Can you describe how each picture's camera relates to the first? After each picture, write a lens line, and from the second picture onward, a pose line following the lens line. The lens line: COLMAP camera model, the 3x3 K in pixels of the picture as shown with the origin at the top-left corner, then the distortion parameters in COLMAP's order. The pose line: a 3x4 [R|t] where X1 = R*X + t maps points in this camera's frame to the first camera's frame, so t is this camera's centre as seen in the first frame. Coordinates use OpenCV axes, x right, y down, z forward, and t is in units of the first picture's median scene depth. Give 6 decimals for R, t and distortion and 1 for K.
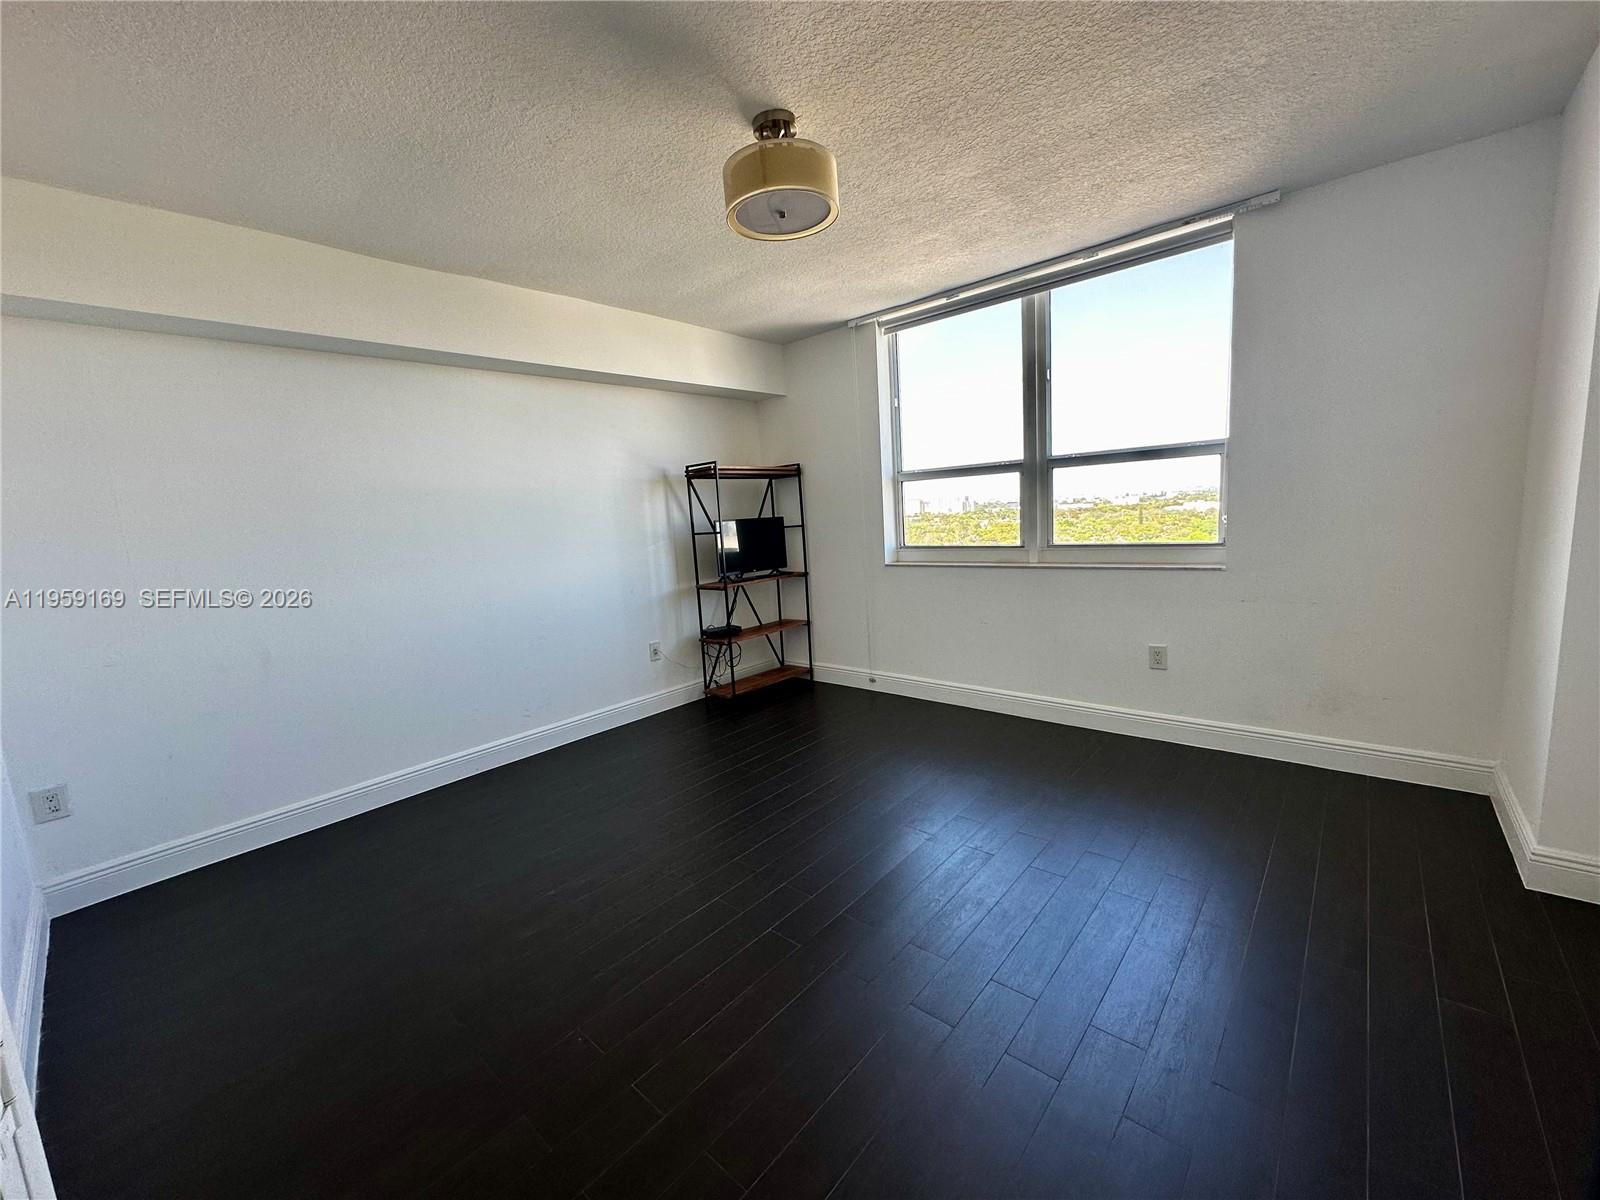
lens RADIAL K [[637.6, 0, 805.2], [0, 637.6, 597.5], [0, 0, 1]] dist [-0.006226, 0.001396]
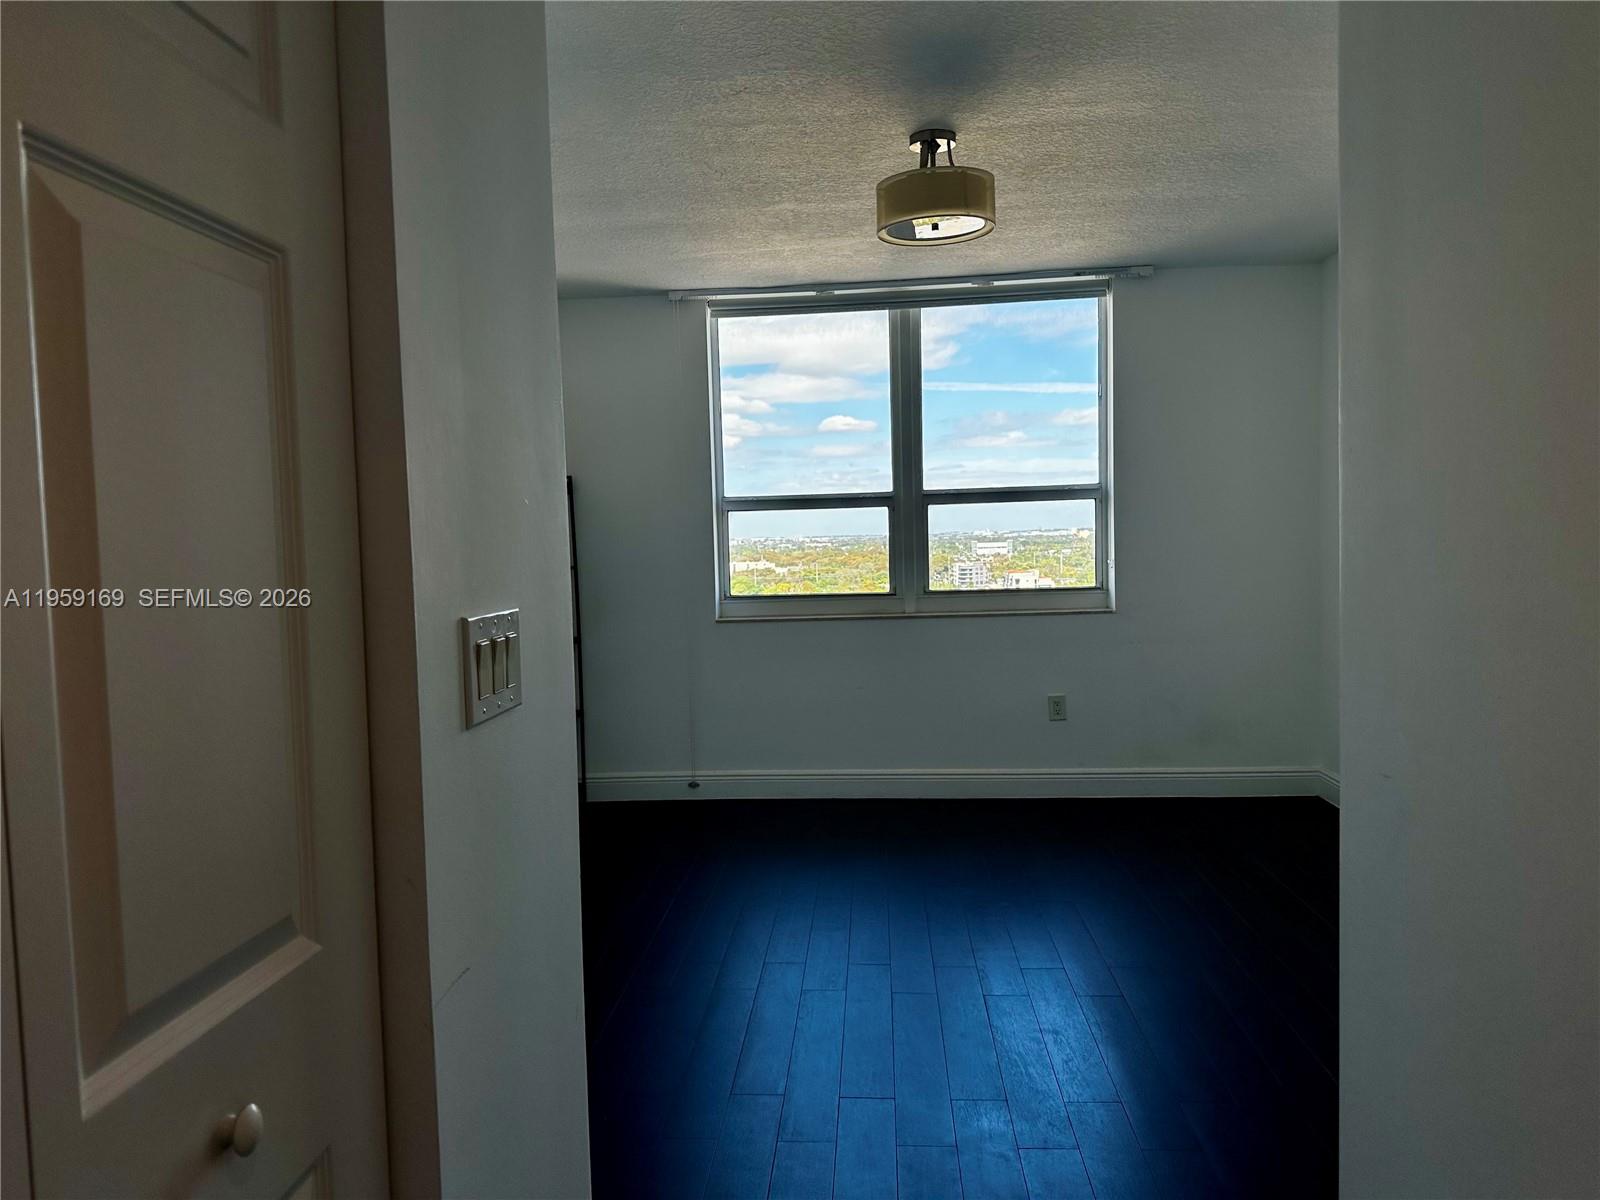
lens RADIAL K [[1104.3, 0, 794.9], [0, 1104.3, 601.1], [0, 0, 1]] dist [0.090028, -0.015429]
pose [[0.799708, 0.002502, 0.600384, -0.586857], [0.062615, 0.994191, -0.087546, 0.044621], [-0.597115, 0.107604, 0.794906, -0.074407]]
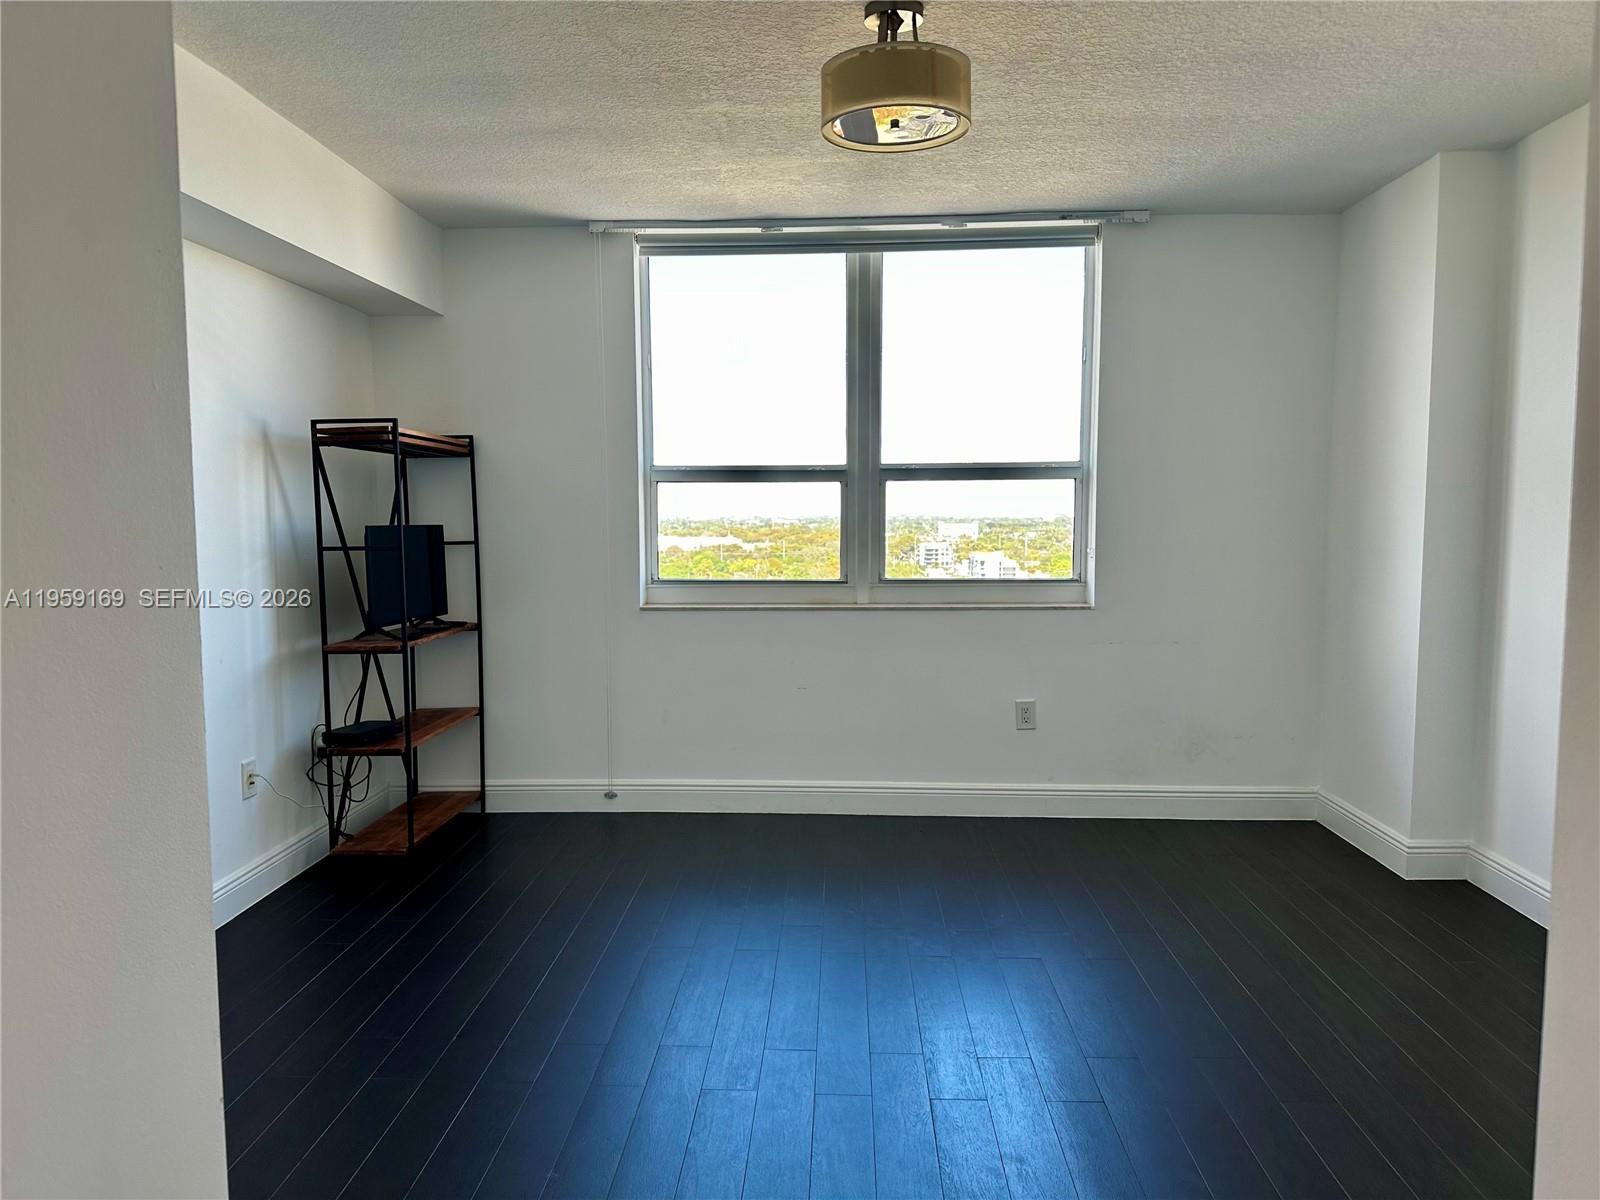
lens RADIAL K [[1104.3, 0, 797.7], [0, 1104.3, 602.4], [0, 0, 1]] dist [0.090028, -0.015429]
pose [[0.779288, 0.006581, 0.626631, -0.462025], [0.042803, 0.997051, -0.063702, 0.021124], [-0.625202, 0.076464, 0.776708, 0.037866]]
